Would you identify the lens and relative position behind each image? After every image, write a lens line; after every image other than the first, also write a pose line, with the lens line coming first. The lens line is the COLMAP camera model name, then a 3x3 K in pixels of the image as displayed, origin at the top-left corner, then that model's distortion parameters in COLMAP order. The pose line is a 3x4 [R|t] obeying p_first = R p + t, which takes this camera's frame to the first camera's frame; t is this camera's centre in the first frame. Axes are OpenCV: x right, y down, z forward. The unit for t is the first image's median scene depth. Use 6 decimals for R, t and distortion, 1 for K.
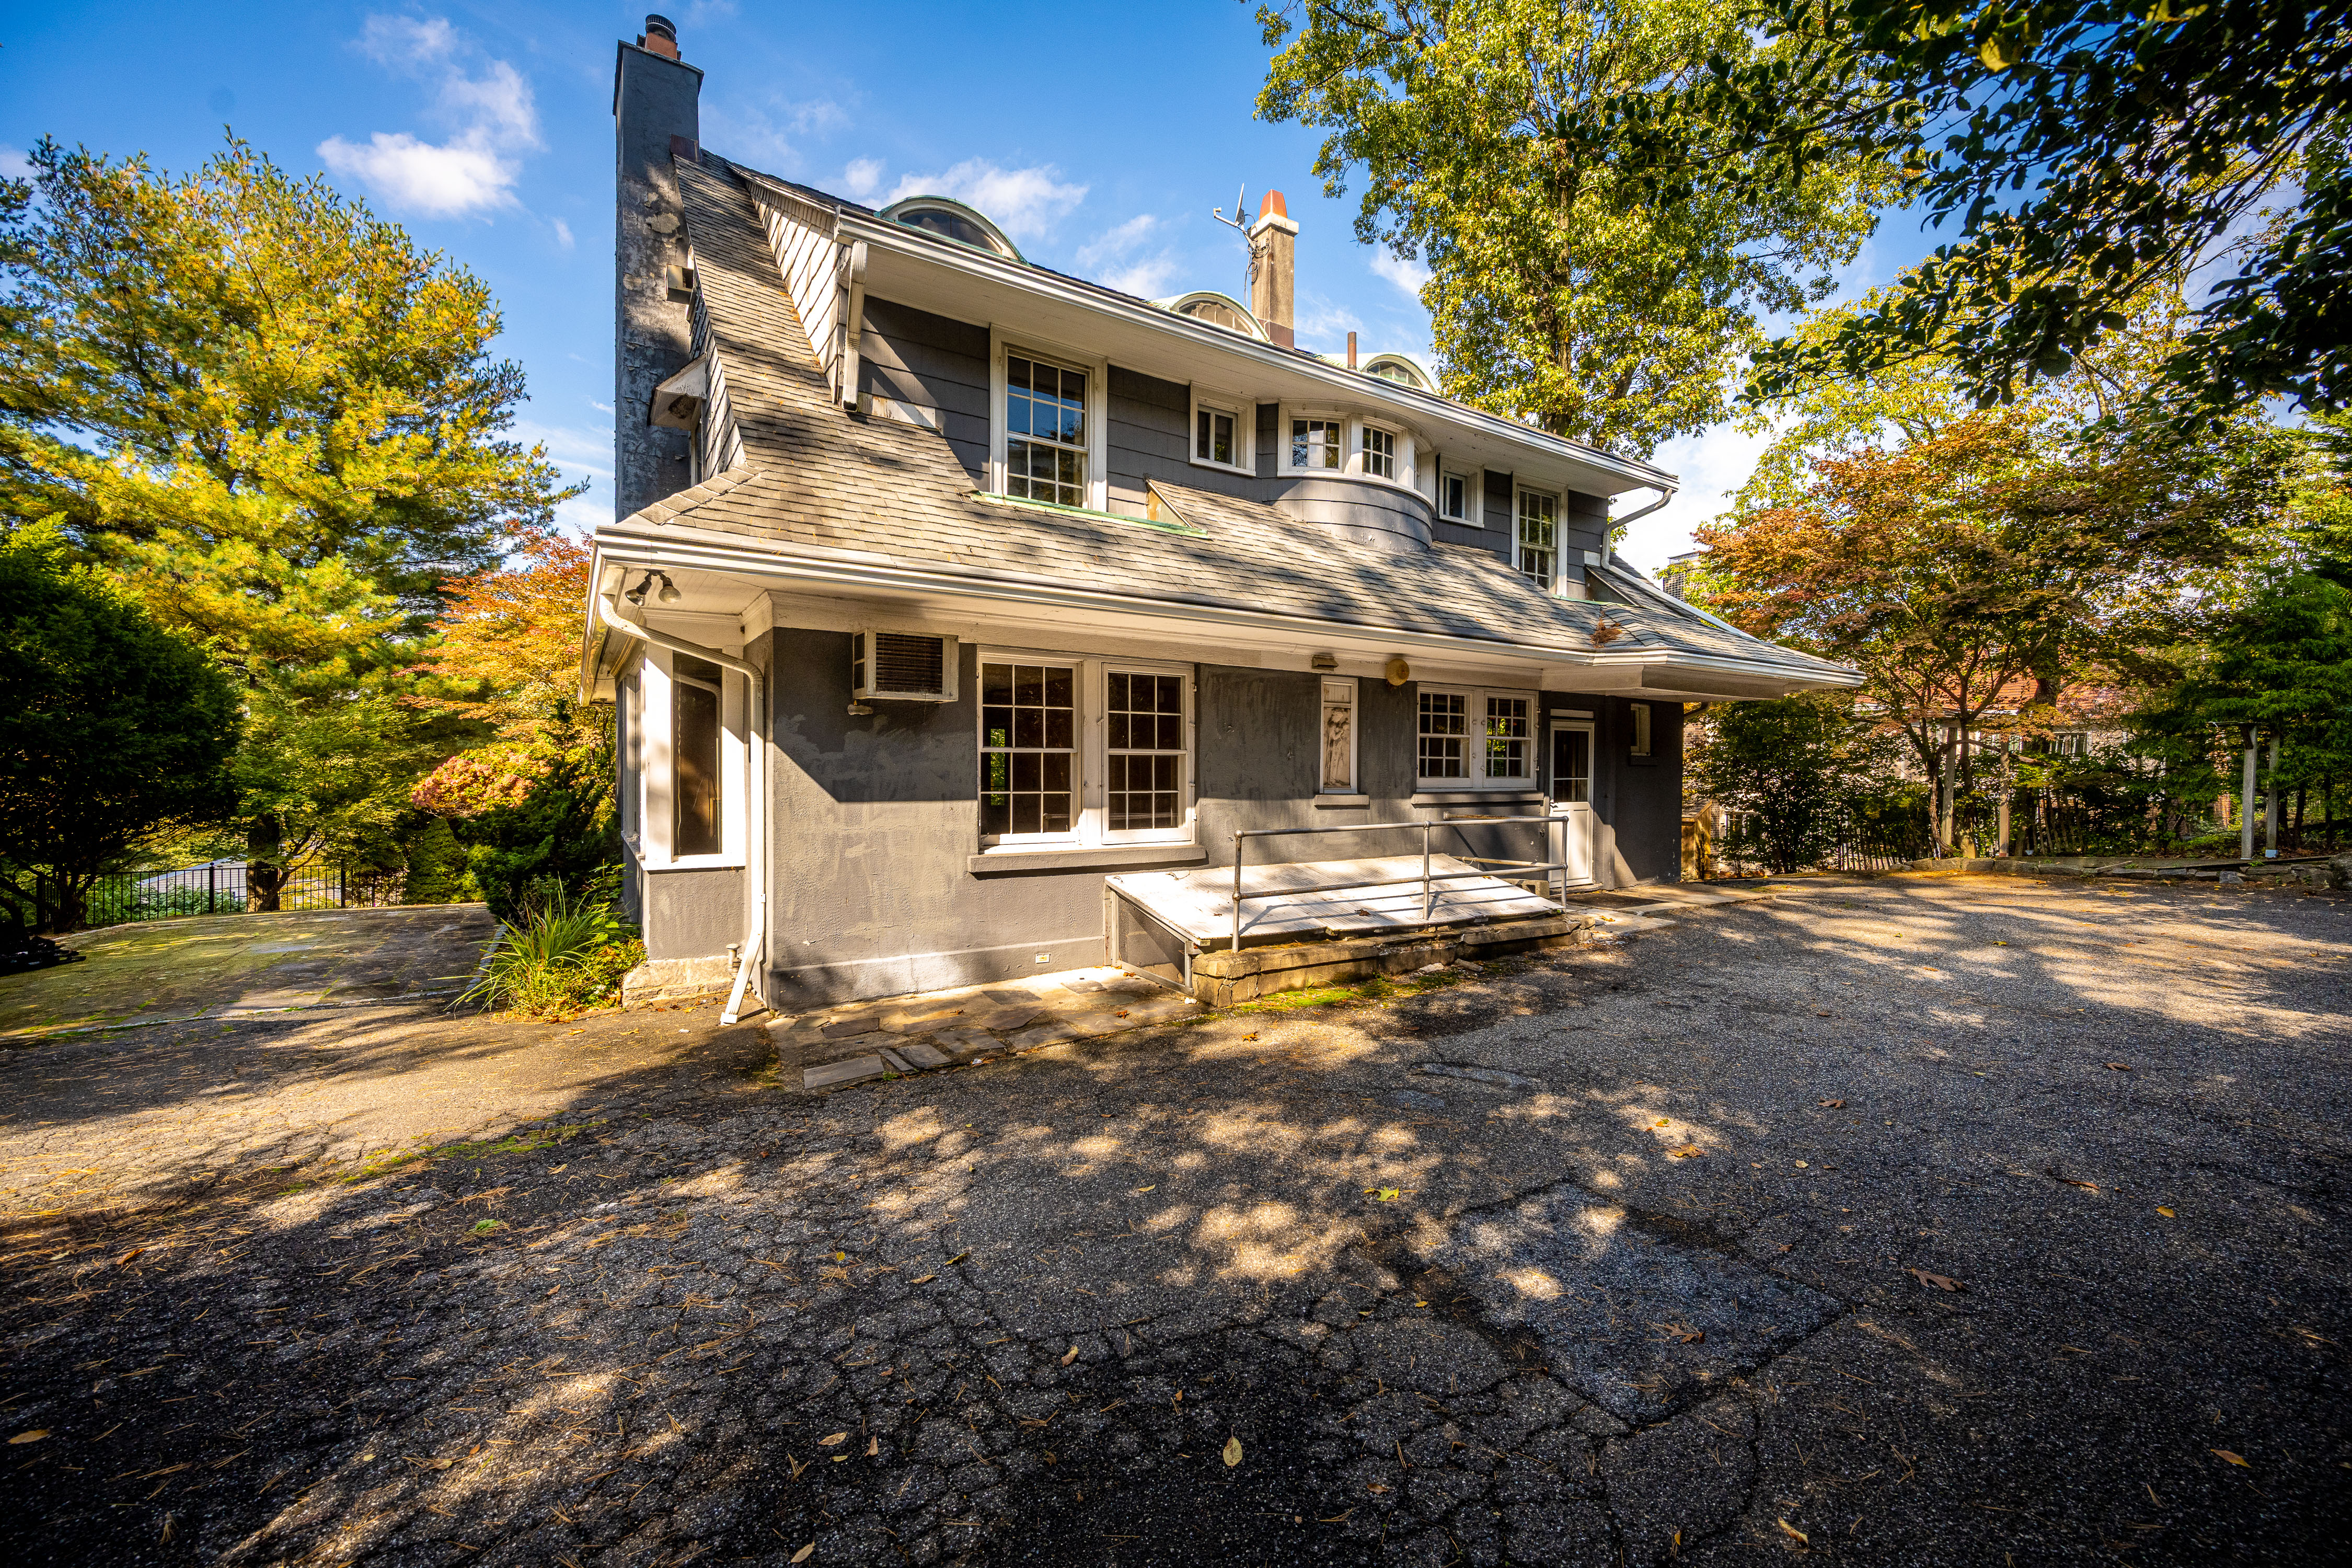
lens RADIAL K [[877.7, 0, 1176.0], [0, 877.7, 784.0], [0, 0, 1]] dist [0.003943, 0.000353]
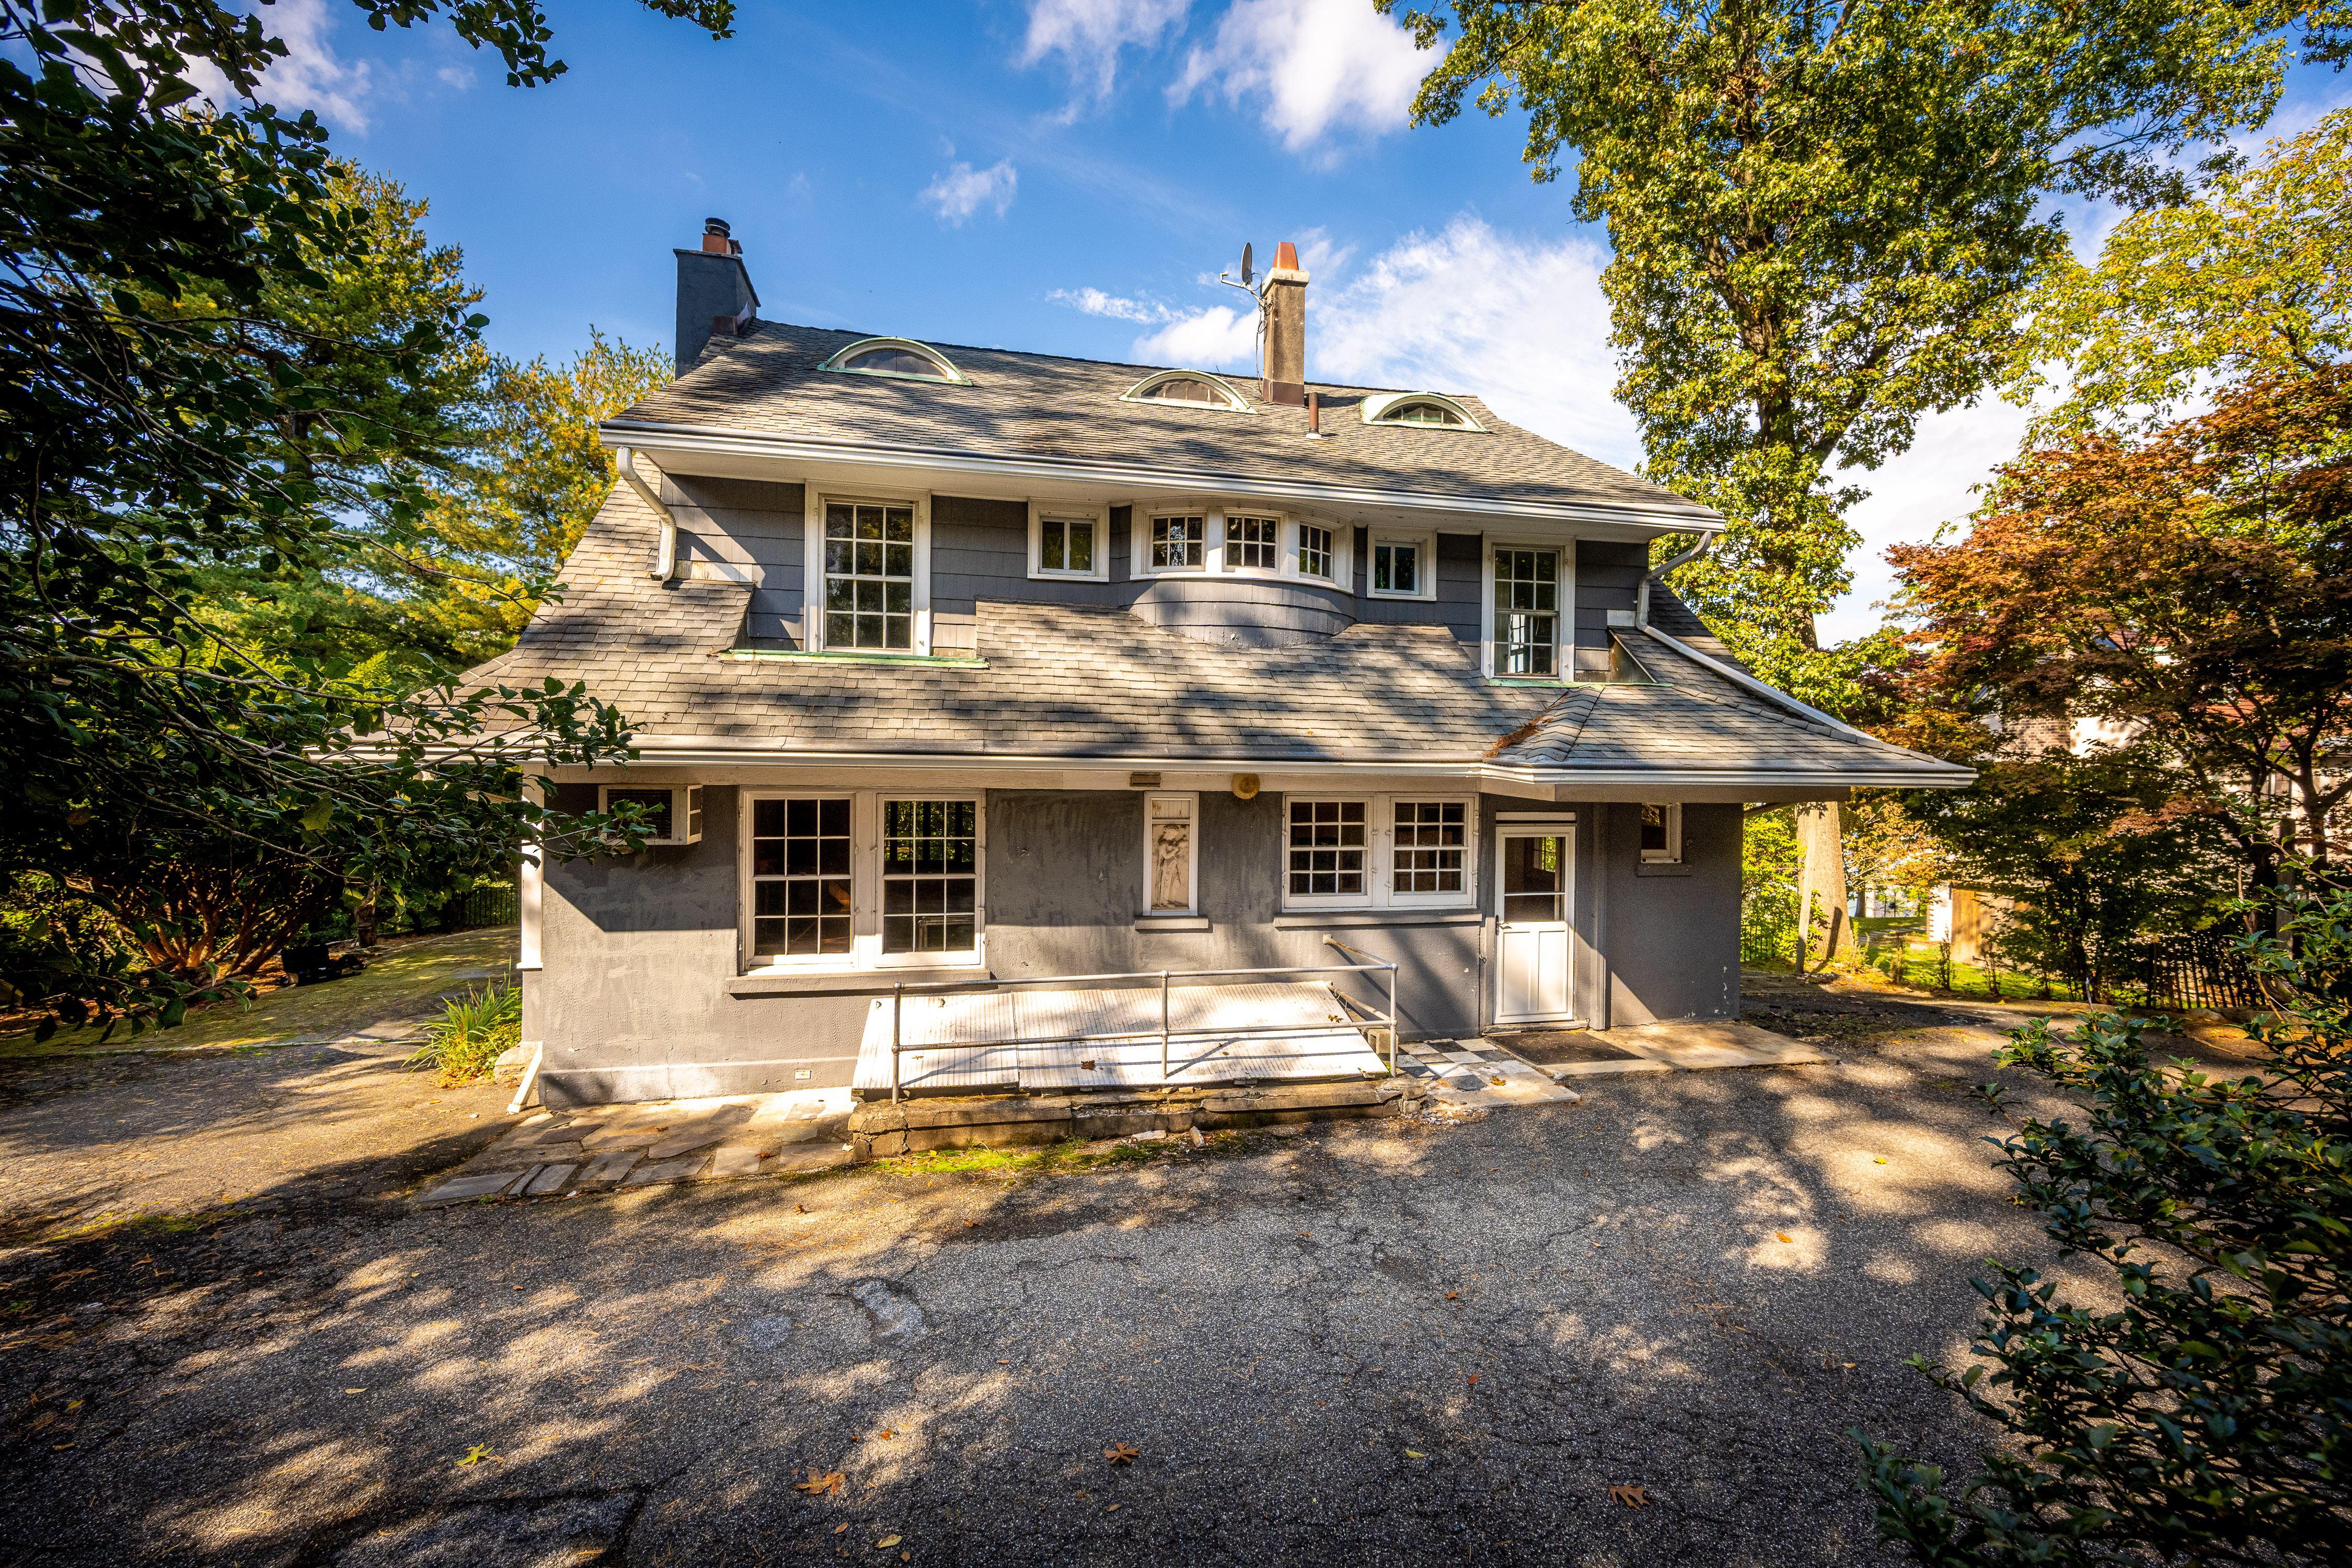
lens RADIAL K [[877.7, 0, 1176.0], [0, 877.7, 784.0], [0, 0, 1]] dist [0.003943, 0.000353]
pose [[0.940620, 0.009312, -0.339334, 0.549081], [-0.013720, 0.999850, -0.010594, -0.129885], [0.339185, 0.014621, 0.940606, 0.125699]]
